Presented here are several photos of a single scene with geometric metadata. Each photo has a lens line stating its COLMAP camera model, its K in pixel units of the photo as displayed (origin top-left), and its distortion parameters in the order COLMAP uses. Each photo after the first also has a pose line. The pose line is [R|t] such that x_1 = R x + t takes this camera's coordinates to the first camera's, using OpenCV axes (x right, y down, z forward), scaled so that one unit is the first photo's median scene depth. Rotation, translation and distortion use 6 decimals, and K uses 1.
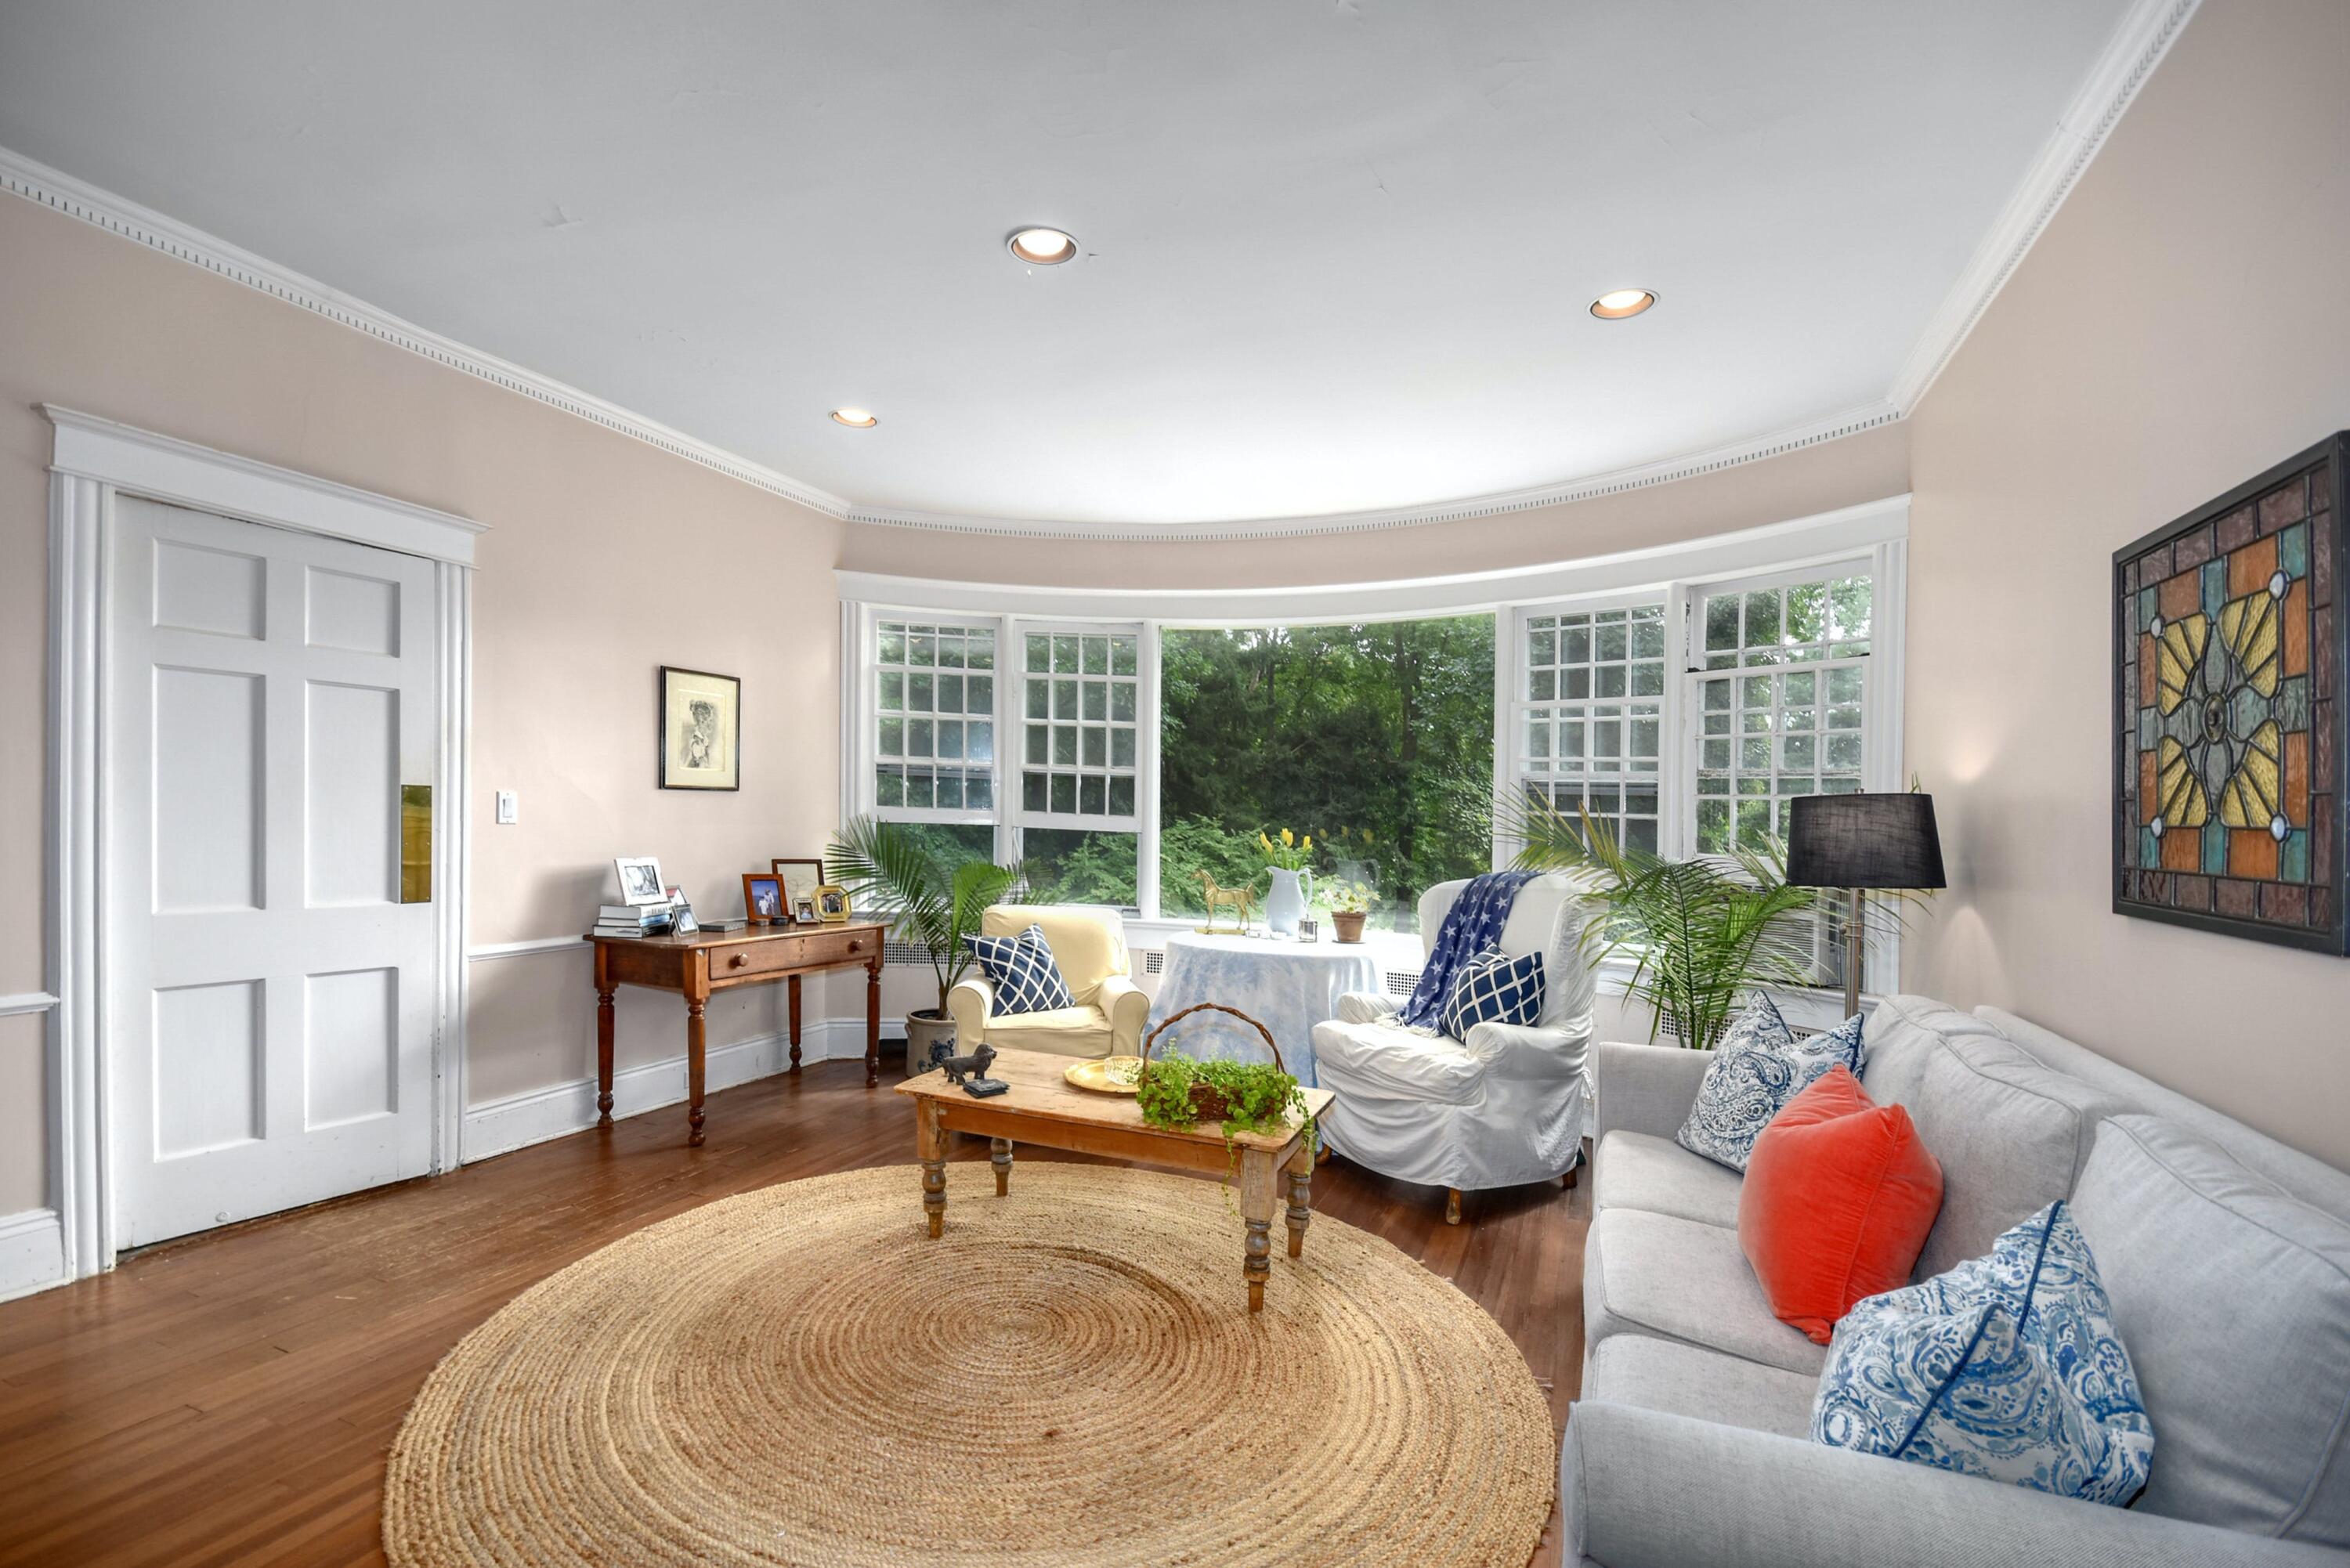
lens RADIAL K [[1084.3, 0, 1279.6], [0, 1084.3, 804.7], [0, 0, 1]] dist [-0.001205, 0.000120]
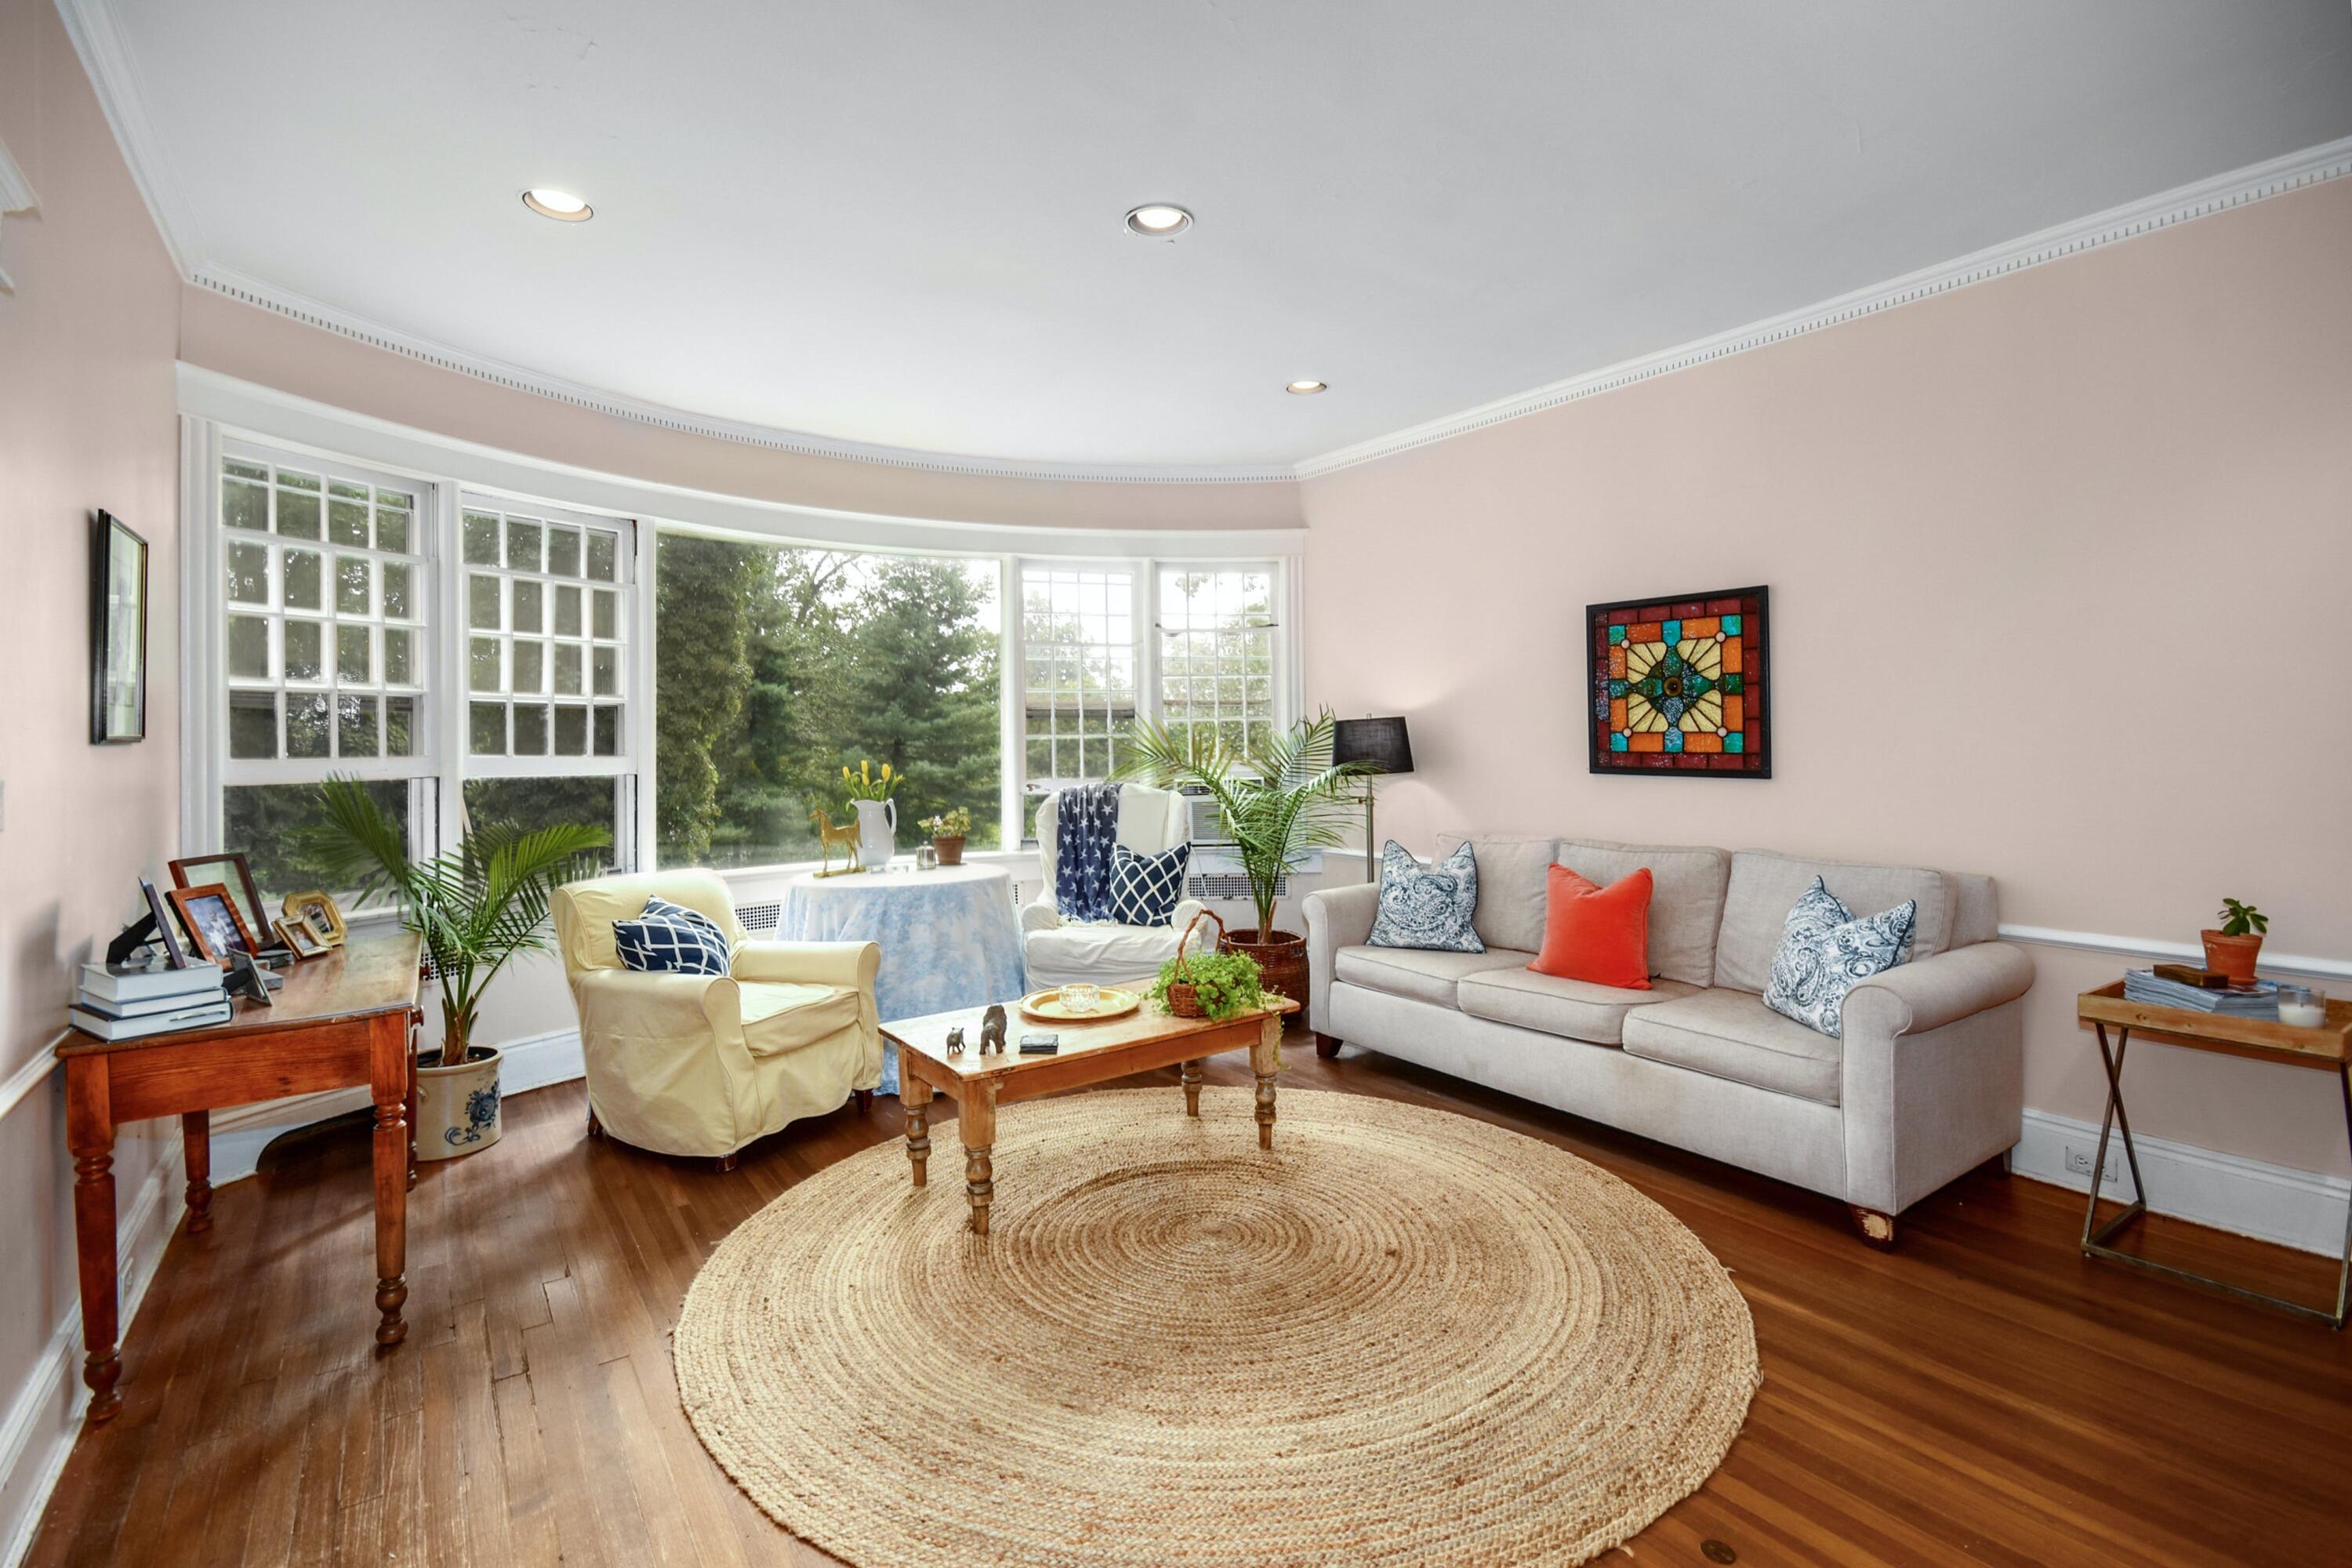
lens RADIAL K [[1027.8, 0, 1172.7], [0, 1027.8, 693.8], [0, 0, 1]] dist [-0.002079, -0.000249]
pose [[0.548045, 0.000591, 0.836448, -0.729380], [0.017500, 0.999773, -0.012173, -0.024739], [-0.836266, 0.021310, 0.547910, 0.305099]]
